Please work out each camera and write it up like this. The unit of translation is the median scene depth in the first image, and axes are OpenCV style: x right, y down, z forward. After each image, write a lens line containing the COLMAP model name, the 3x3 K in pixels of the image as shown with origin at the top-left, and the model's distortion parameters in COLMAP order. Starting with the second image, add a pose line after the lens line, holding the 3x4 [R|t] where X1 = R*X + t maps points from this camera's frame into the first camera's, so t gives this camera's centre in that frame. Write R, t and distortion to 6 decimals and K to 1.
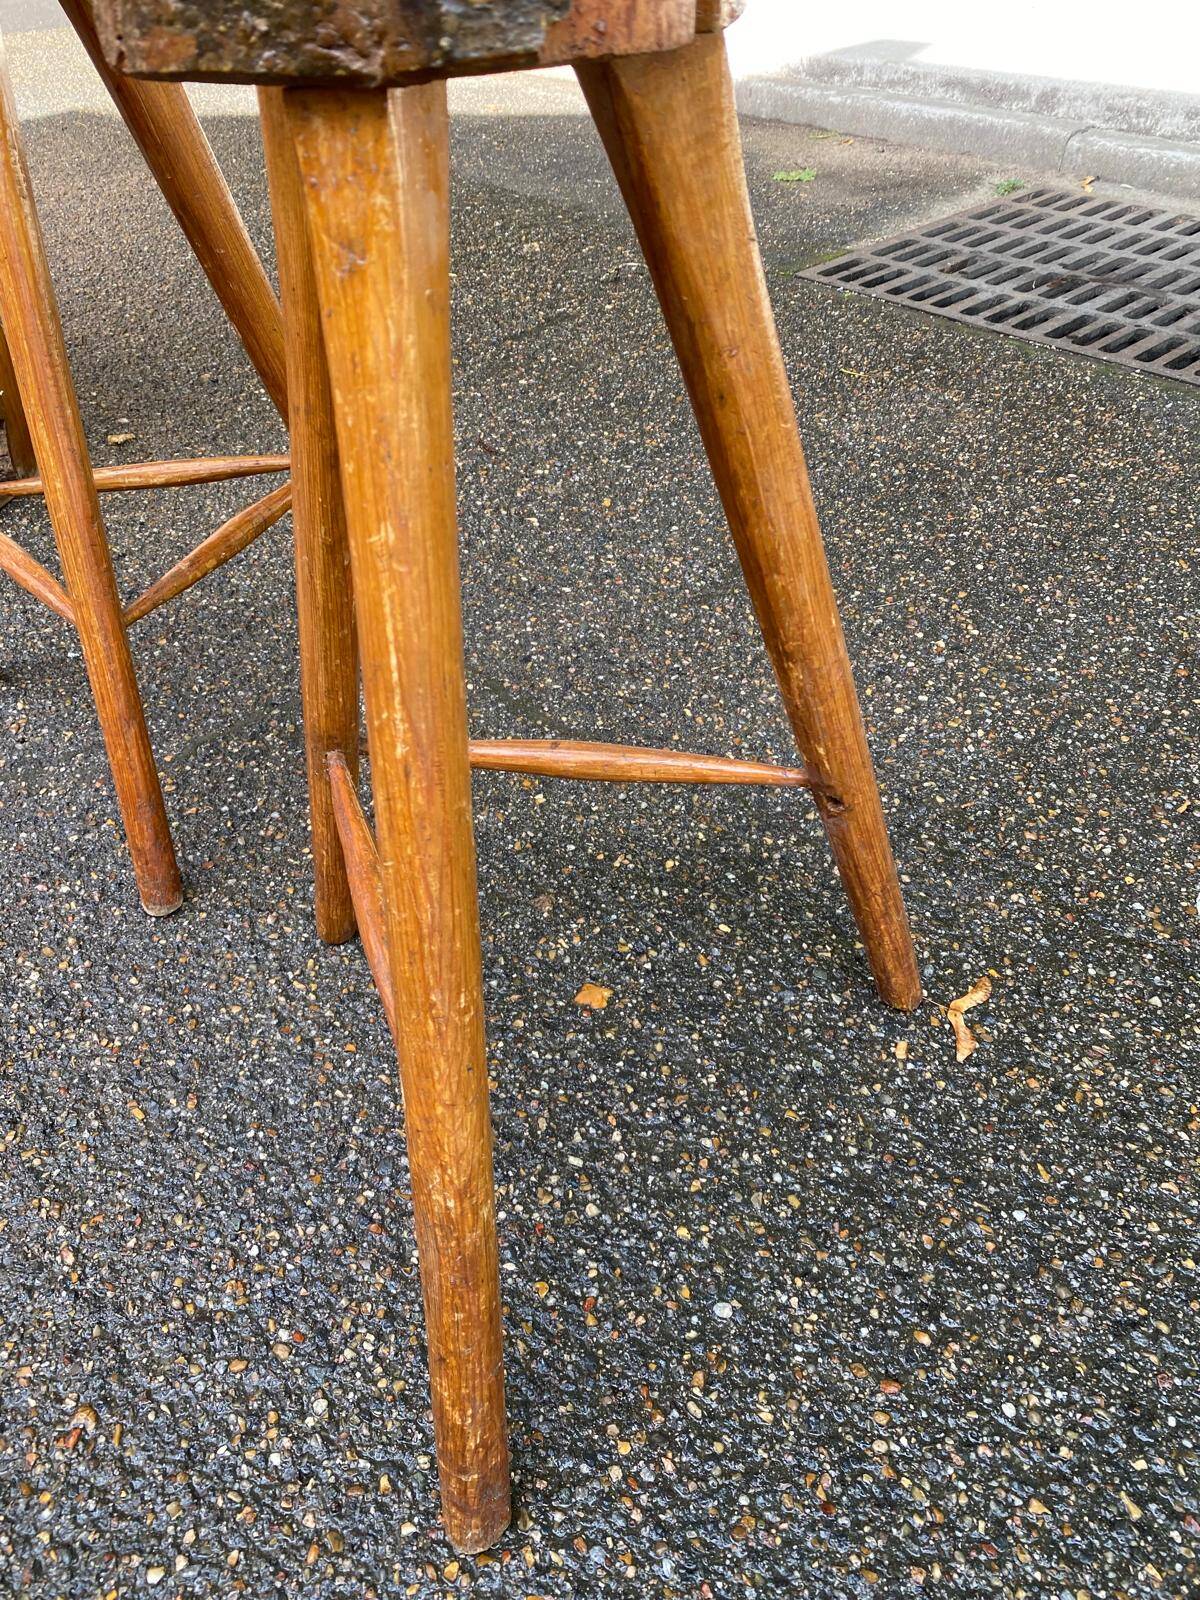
lens RADIAL K [[1215.0, 0, 600.5], [0, 1215.0, 765.8], [0, 0, 1]] dist [0.008342, -0.008246]
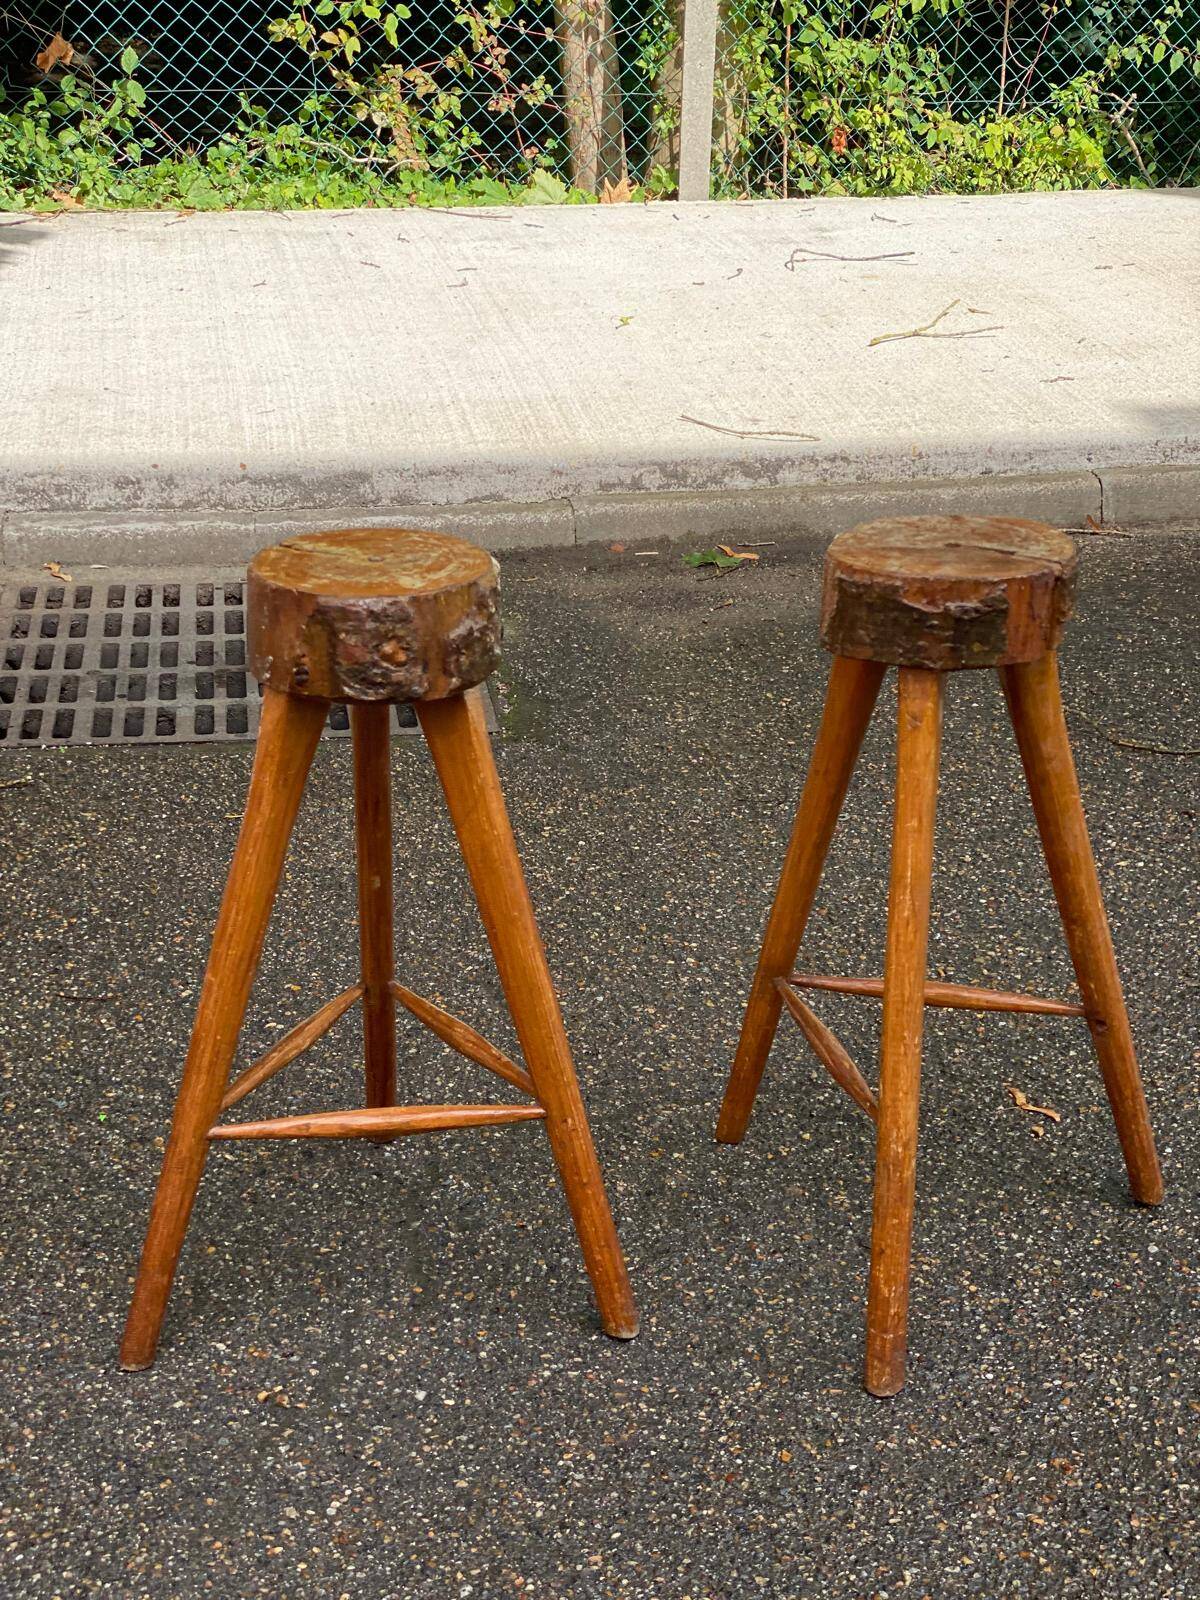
lens RADIAL K [[2306.9, 0, 600.0], [0, 2306.9, 800.0], [0, 0, 1]] dist [0.114304, -0.120262]
pose [[0.554160, -0.277253, 0.784880, -2.174810], [0.489791, 0.871005, -0.038138, -0.278522], [-0.673061, 0.405562, 0.618473, -0.605772]]
